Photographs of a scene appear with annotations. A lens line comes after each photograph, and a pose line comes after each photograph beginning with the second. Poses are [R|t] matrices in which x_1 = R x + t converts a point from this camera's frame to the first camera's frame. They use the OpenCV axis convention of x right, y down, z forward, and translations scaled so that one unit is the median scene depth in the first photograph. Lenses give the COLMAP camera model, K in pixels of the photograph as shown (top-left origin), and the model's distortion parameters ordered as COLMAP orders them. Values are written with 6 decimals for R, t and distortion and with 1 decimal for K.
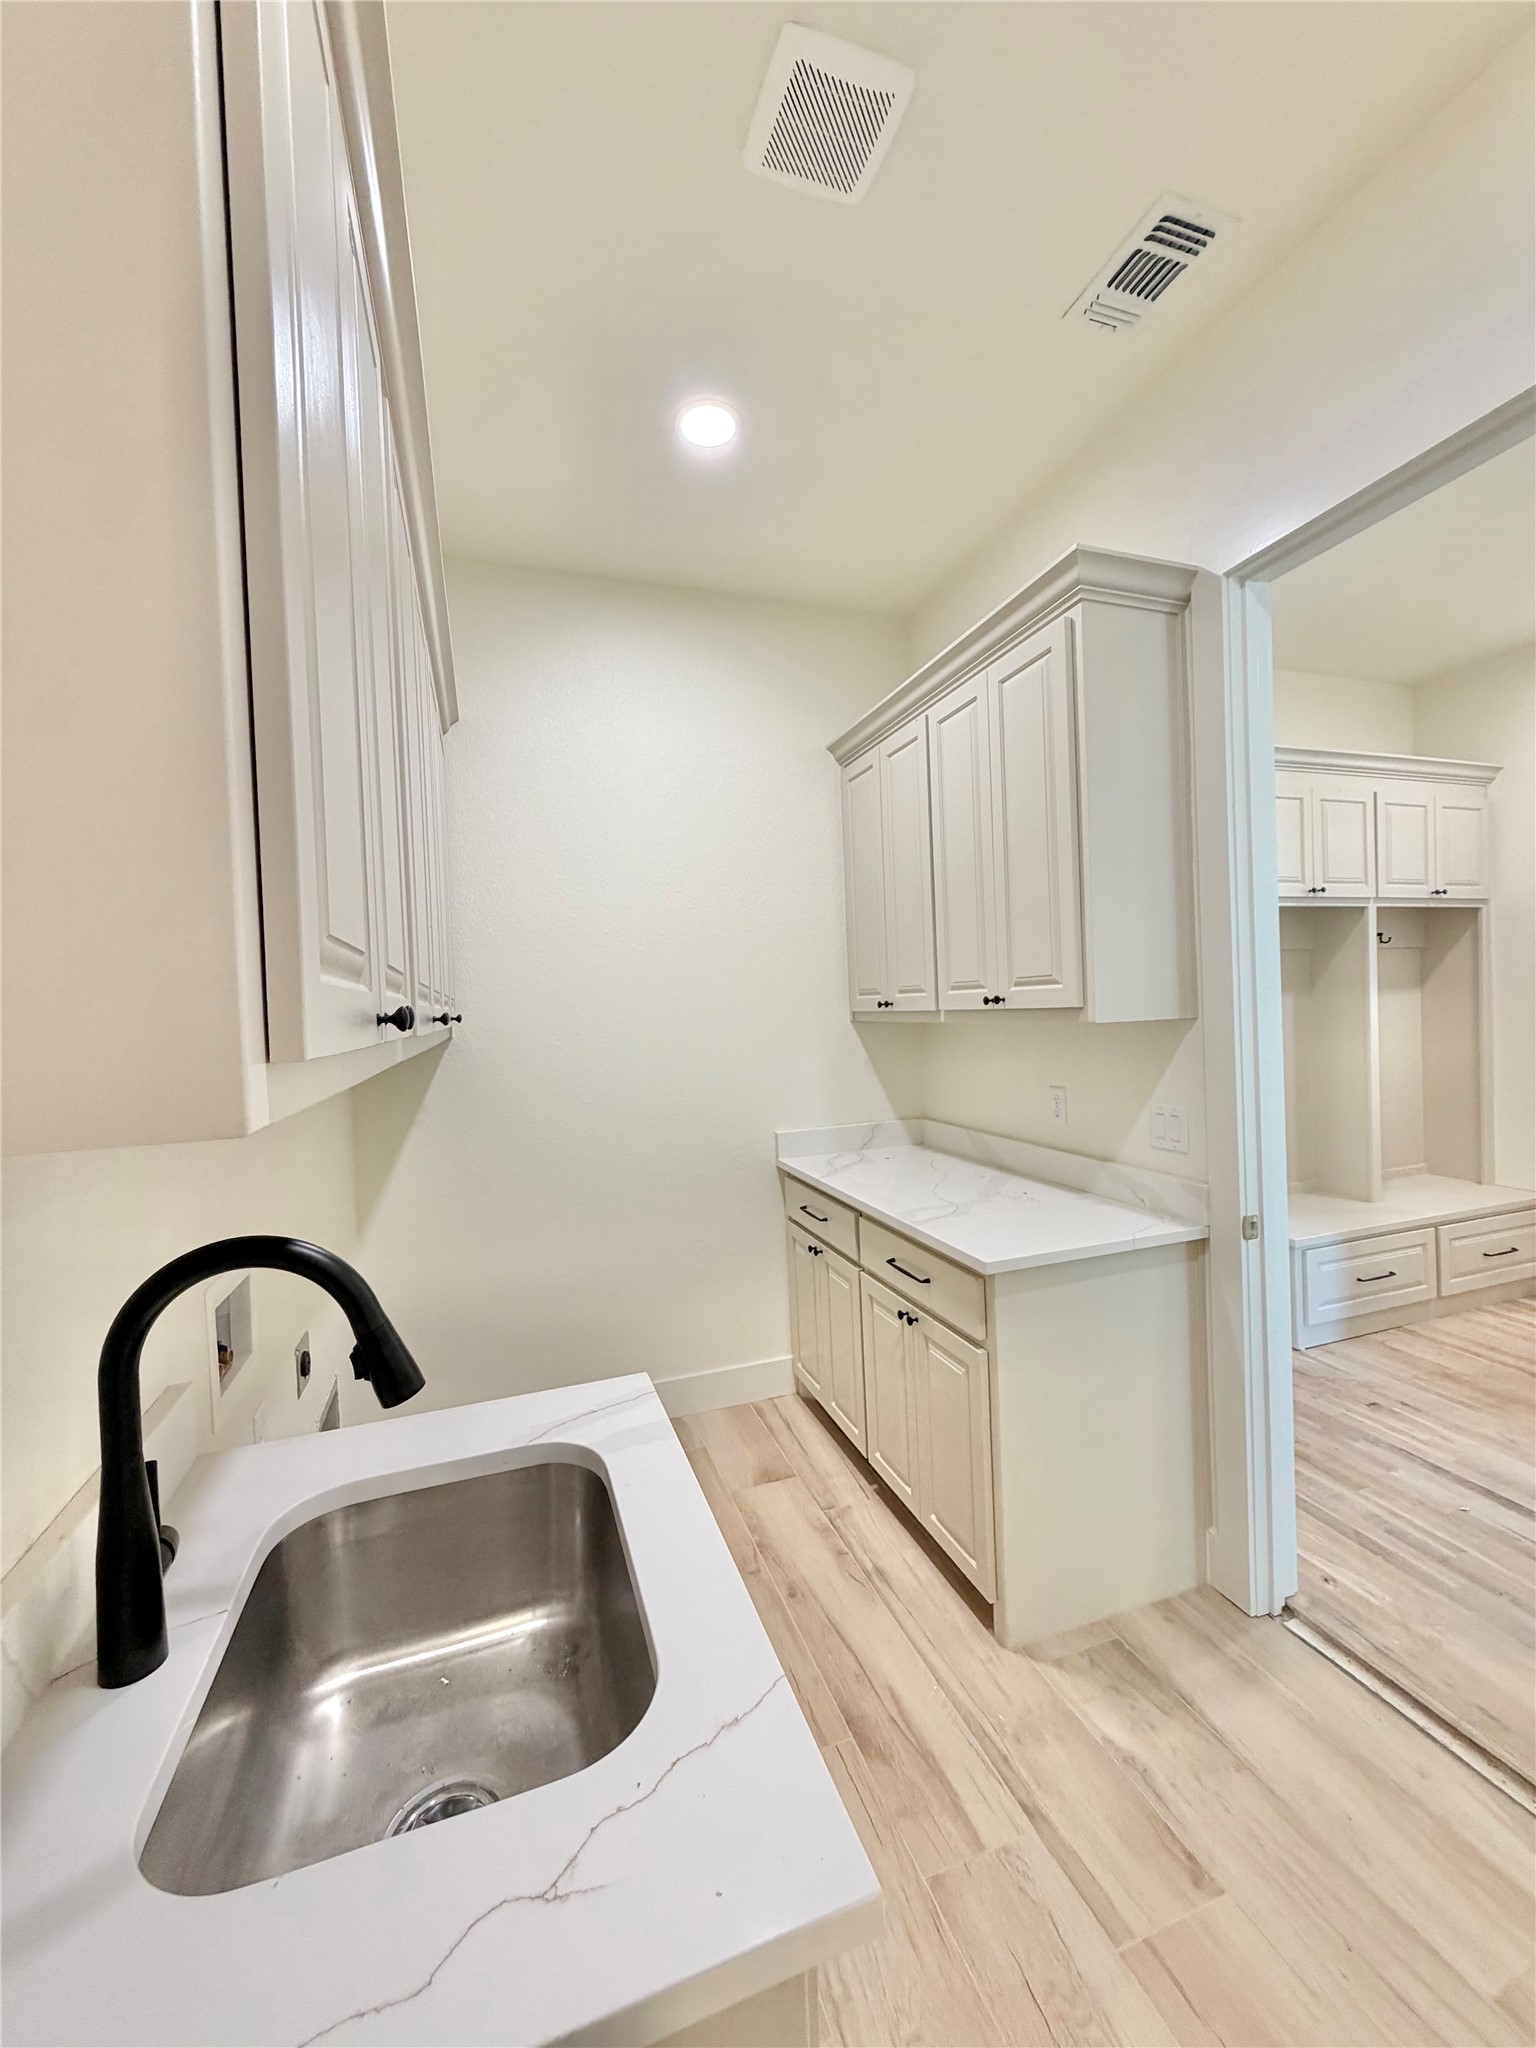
lens RADIAL K [[832.3, 0, 794.1], [0, 832.3, 1019.5], [0, 0, 1]] dist [-0.002392, 0.001210]
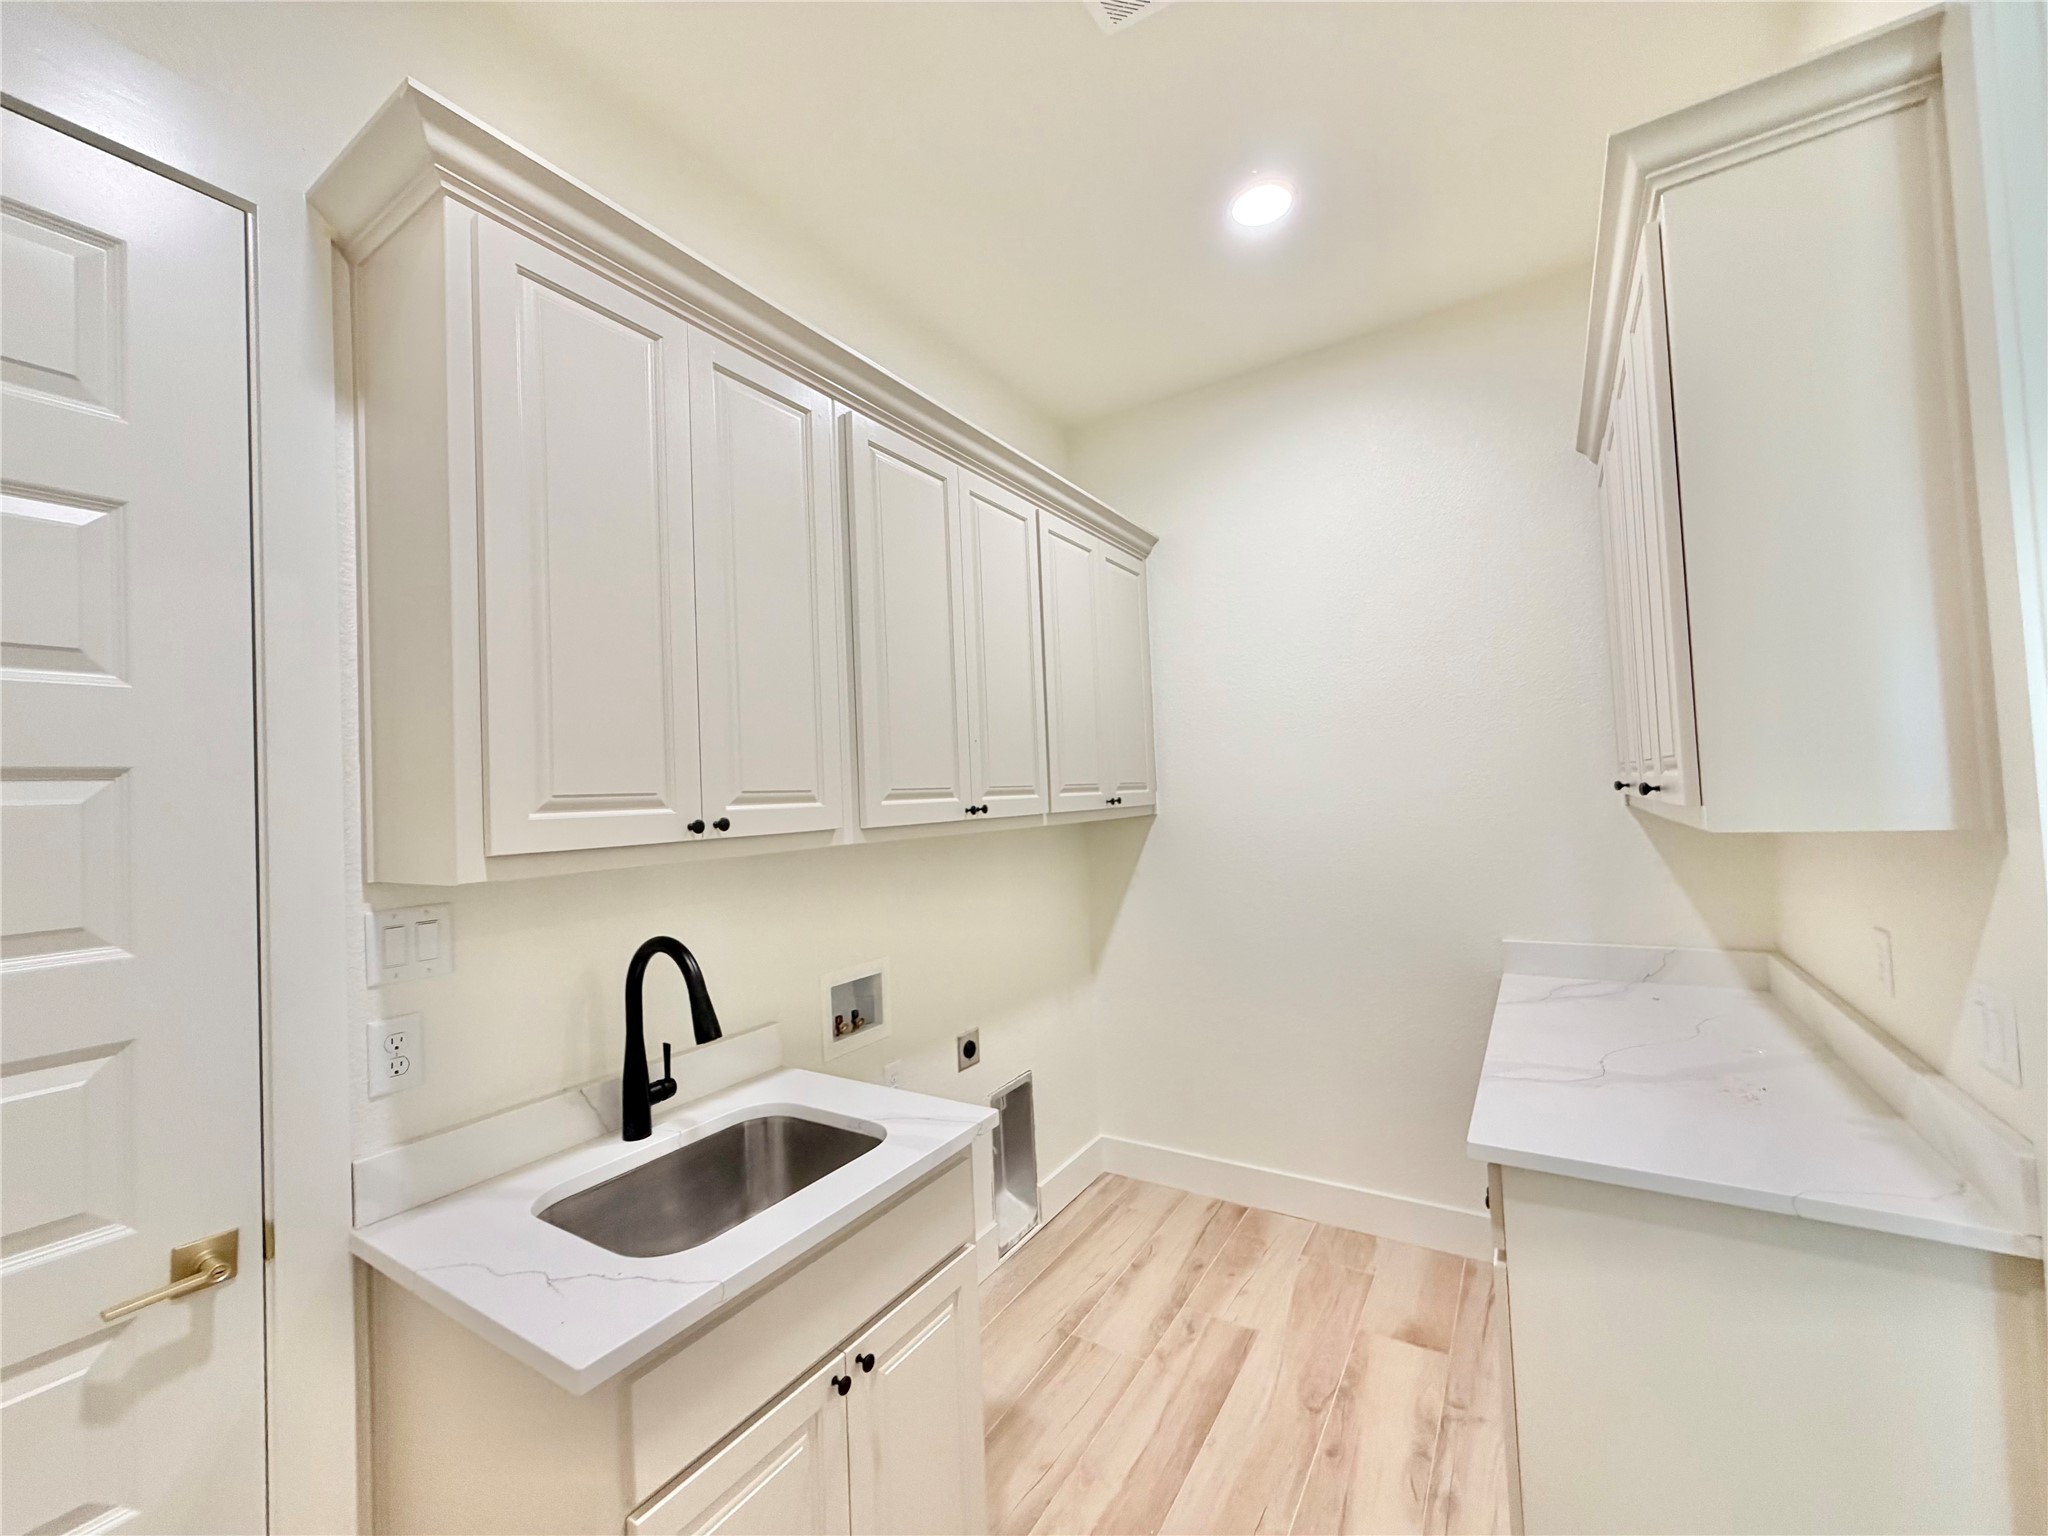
lens RADIAL K [[832.3, 0, 1024.0], [0, 832.3, 768.0], [0, 0, 1]] dist [-0.002392, 0.001210]
pose [[0.618639, -0.014907, -0.785534, 0.488836], [-0.002579, 0.999776, -0.021004, -0.023687], [0.785671, 0.015020, 0.618462, 0.172484]]
